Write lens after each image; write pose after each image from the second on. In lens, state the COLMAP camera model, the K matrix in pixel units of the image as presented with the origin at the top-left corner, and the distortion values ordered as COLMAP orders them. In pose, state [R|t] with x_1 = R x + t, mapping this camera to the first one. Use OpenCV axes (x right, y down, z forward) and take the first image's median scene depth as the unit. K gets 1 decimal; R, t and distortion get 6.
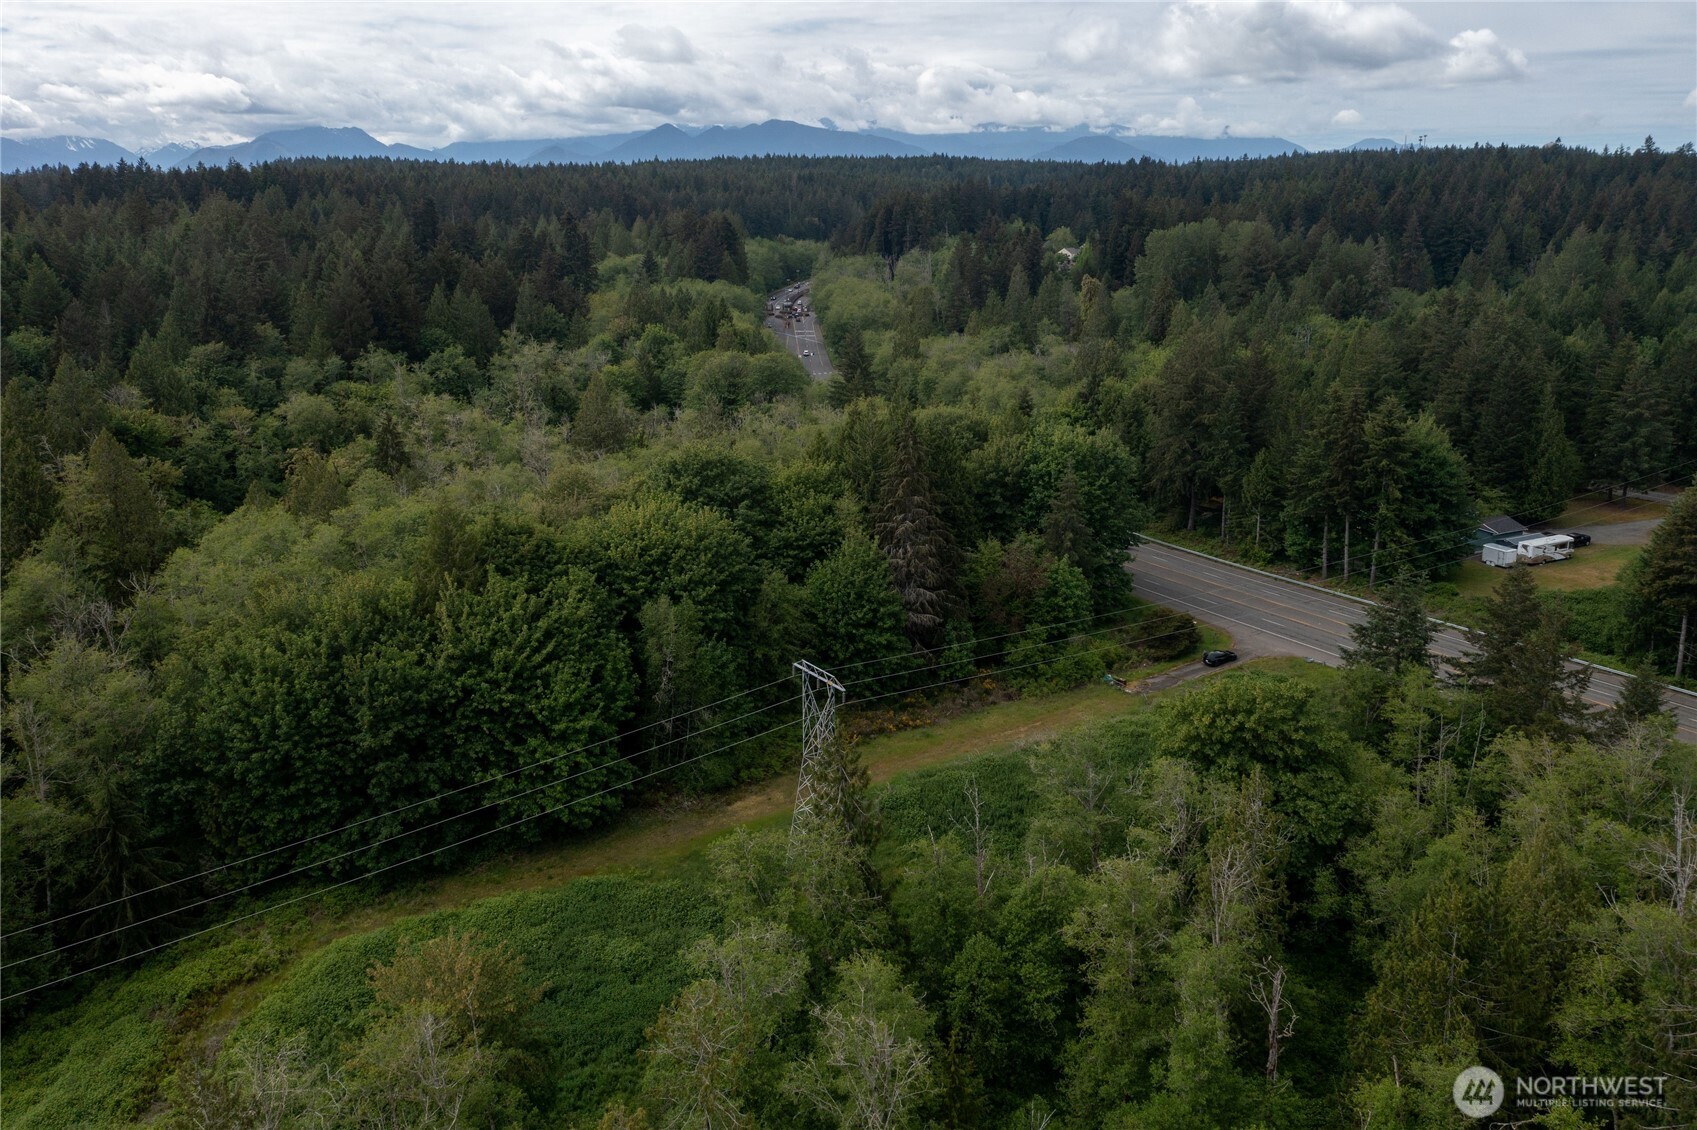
lens RADIAL K [[1332.9, 0, 848.5], [0, 1332.9, 565.0], [0, 0, 1]] dist [-0.022122, 0.005768]
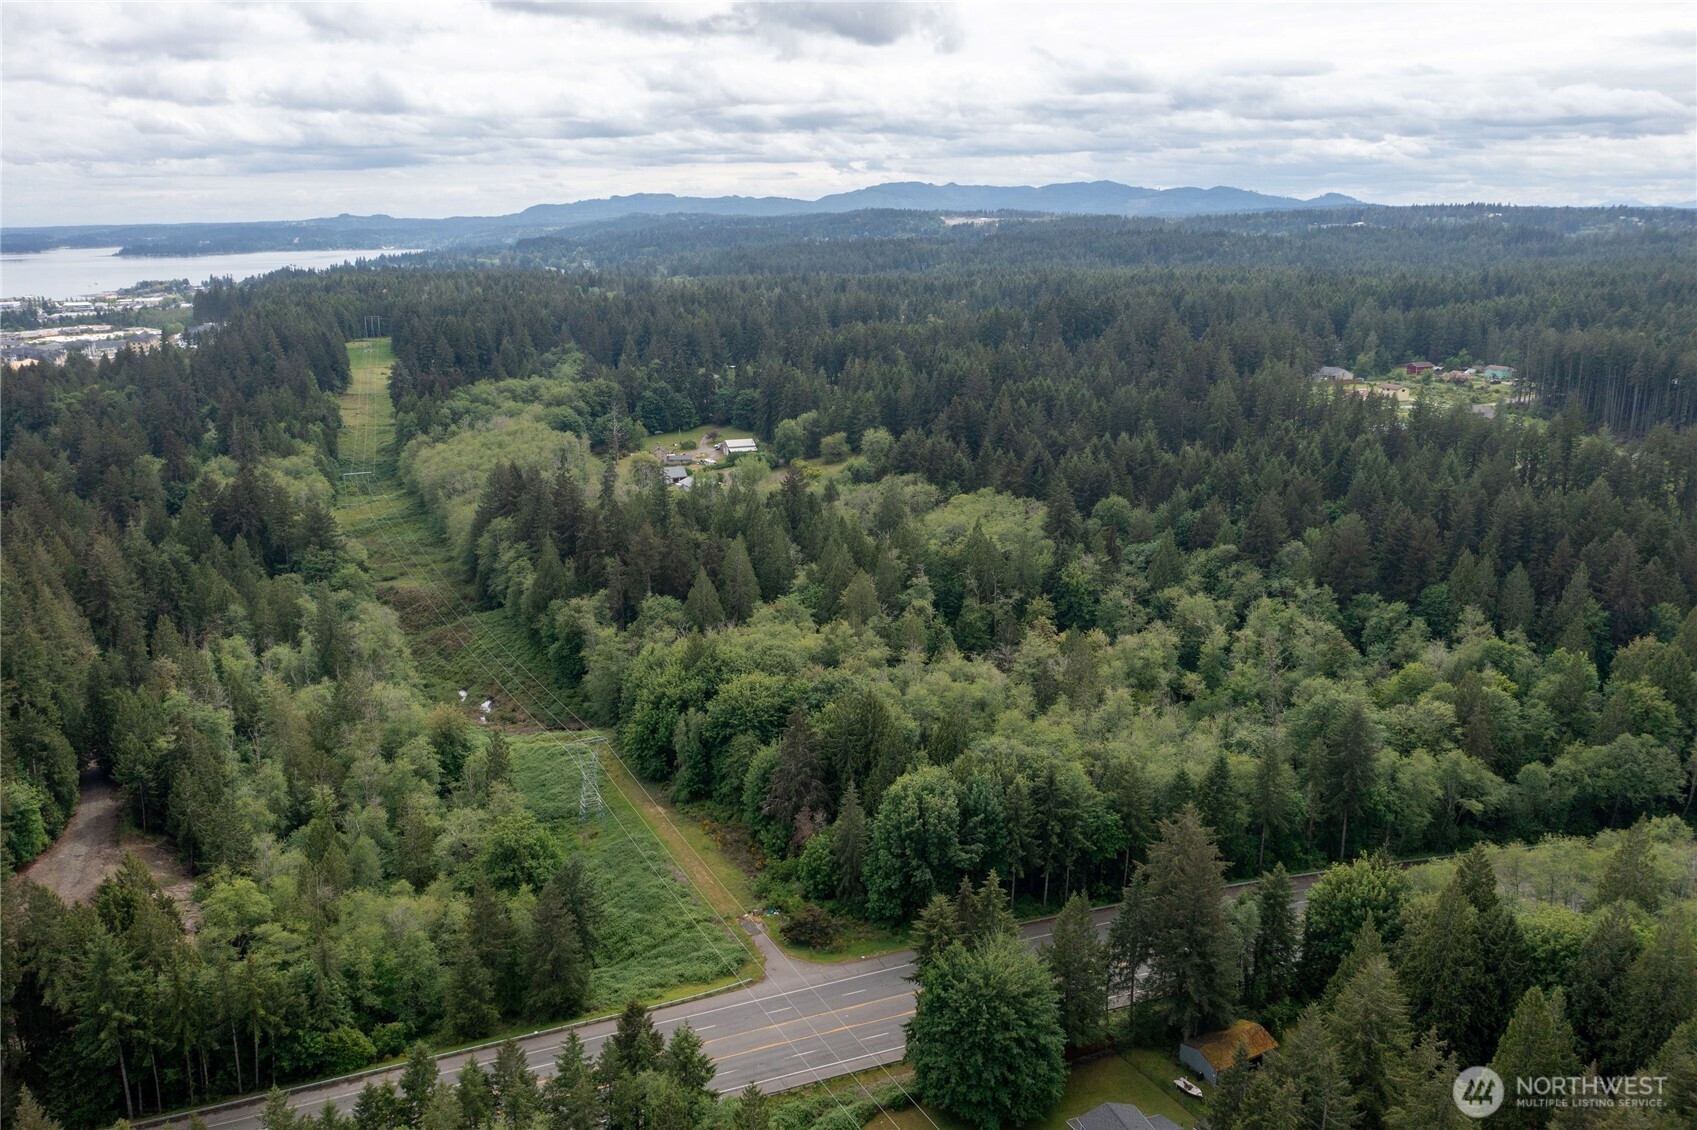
lens RADIAL K [[1346.3, 0, 848.5], [0, 1346.3, 565.0], [0, 0, 1]] dist [-0.013982, 0.000589]
pose [[-0.115678, 0.266383, -0.956901, 1.608514], [-0.258205, 0.922185, 0.287933, -0.766383], [0.959140, 0.280384, -0.037895, 1.108951]]
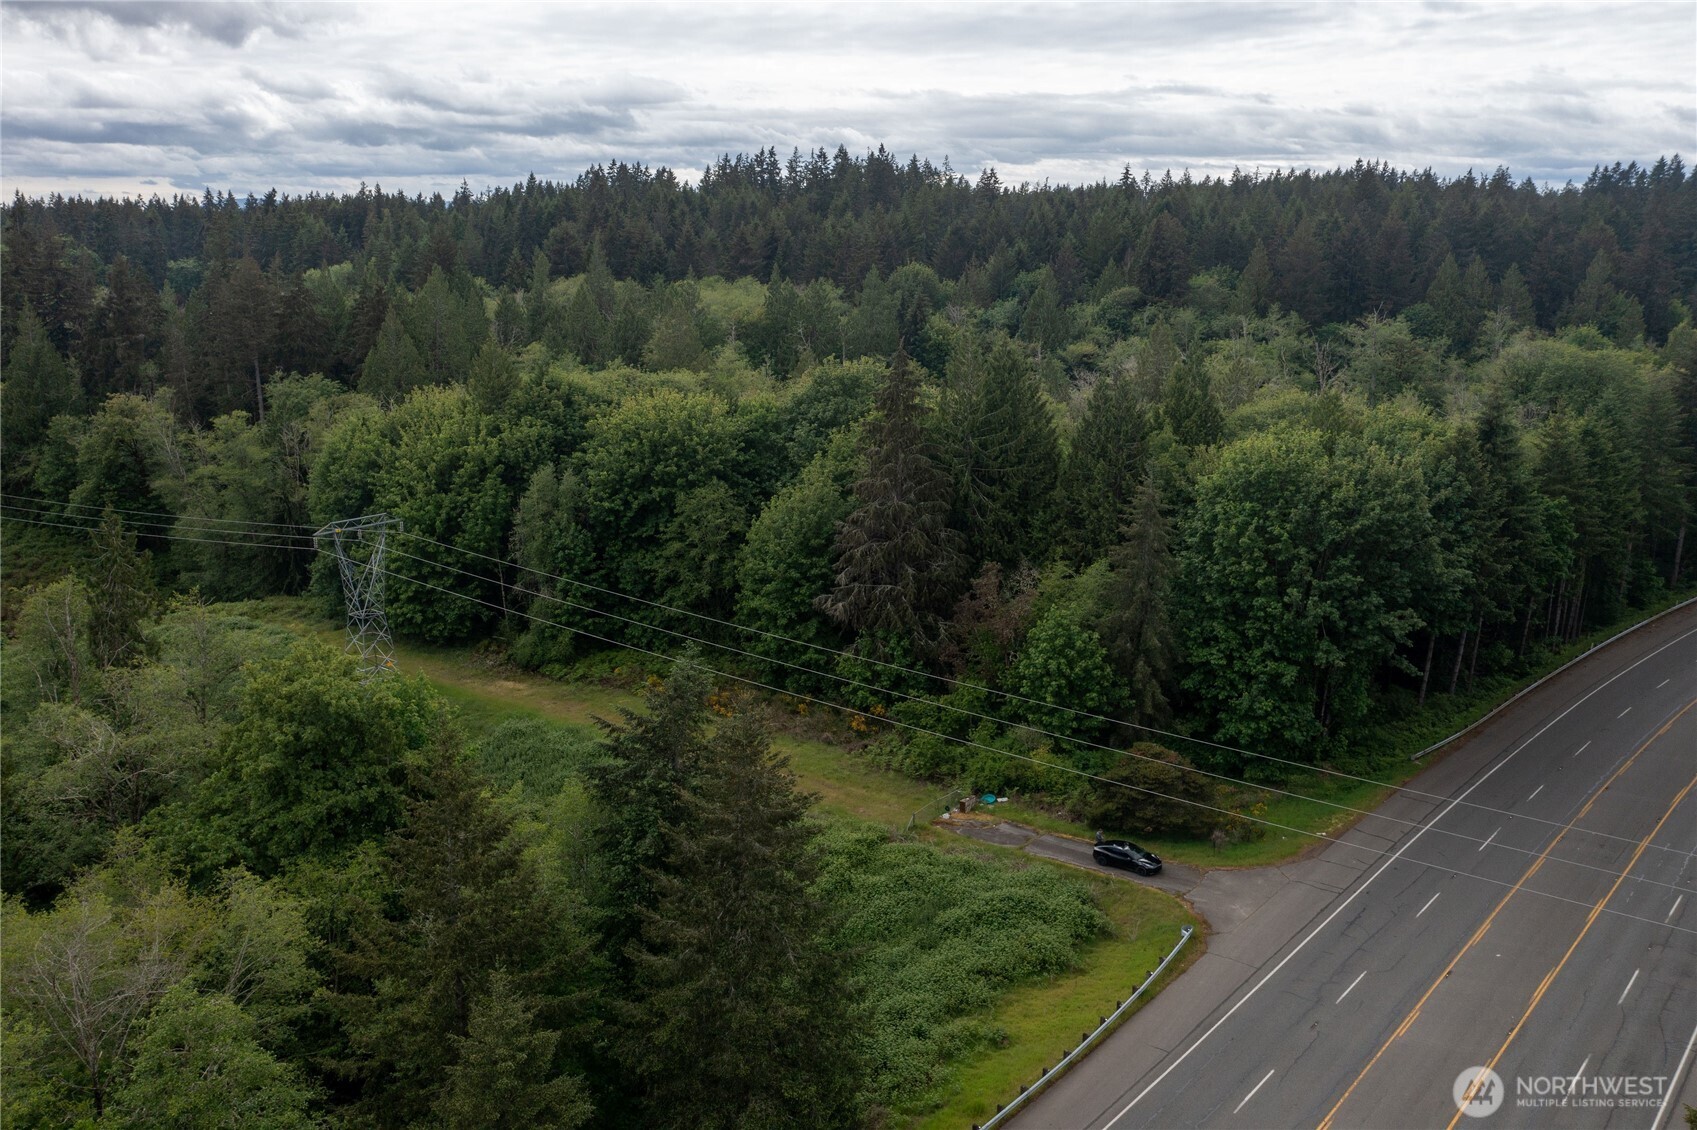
lens RADIAL K [[1342.2, 0, 848.5], [0, 1342.2, 565.0], [0, 0, 1]] dist [-0.019799, 0.003367]
pose [[0.331740, 0.236659, -0.913204, 0.766025], [-0.262612, 0.952925, 0.151553, -0.101420], [0.906081, 0.189542, 0.378273, 0.738960]]
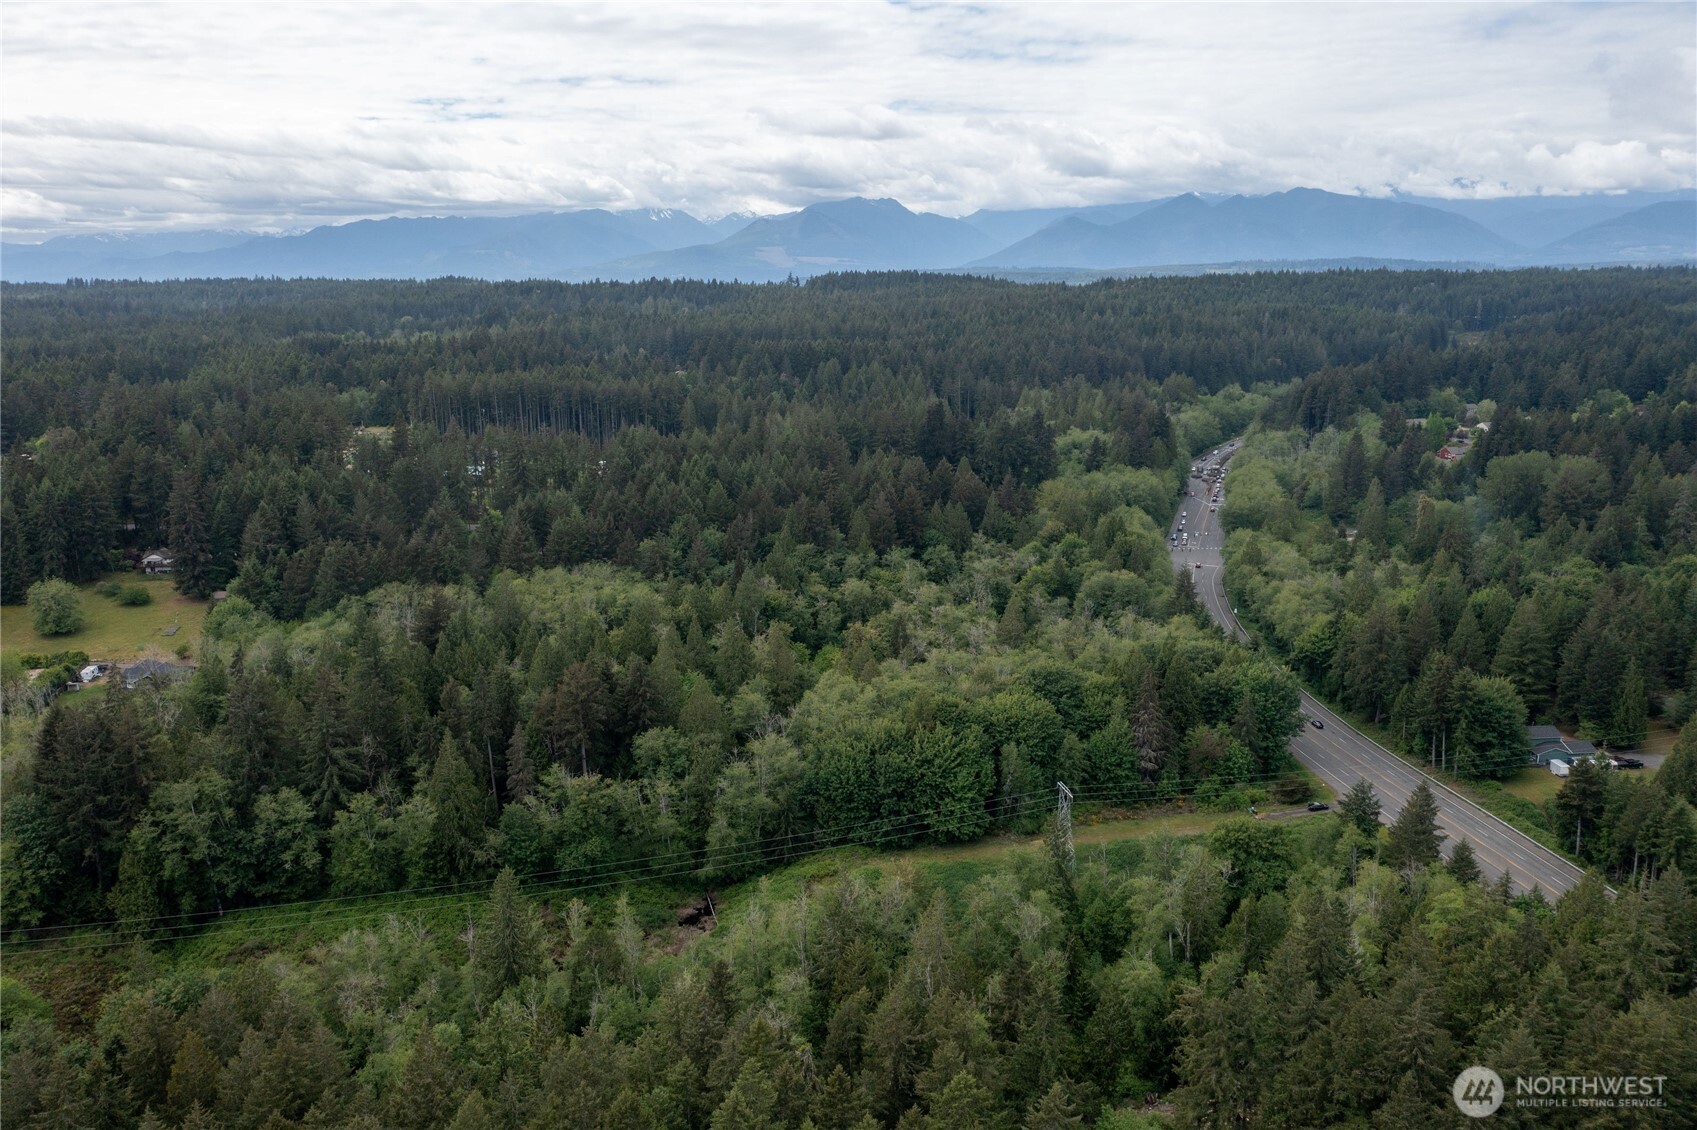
lens RADIAL K [[1339.9, 0, 848.5], [0, 1339.9, 565.0], [0, 0, 1]] dist [-0.018751, 0.008999]
pose [[0.932374, 0.082897, -0.351863, 0.323256], [-0.099003, 0.994693, -0.027996, -0.159560], [0.347675, 0.060938, 0.935633, -1.055673]]
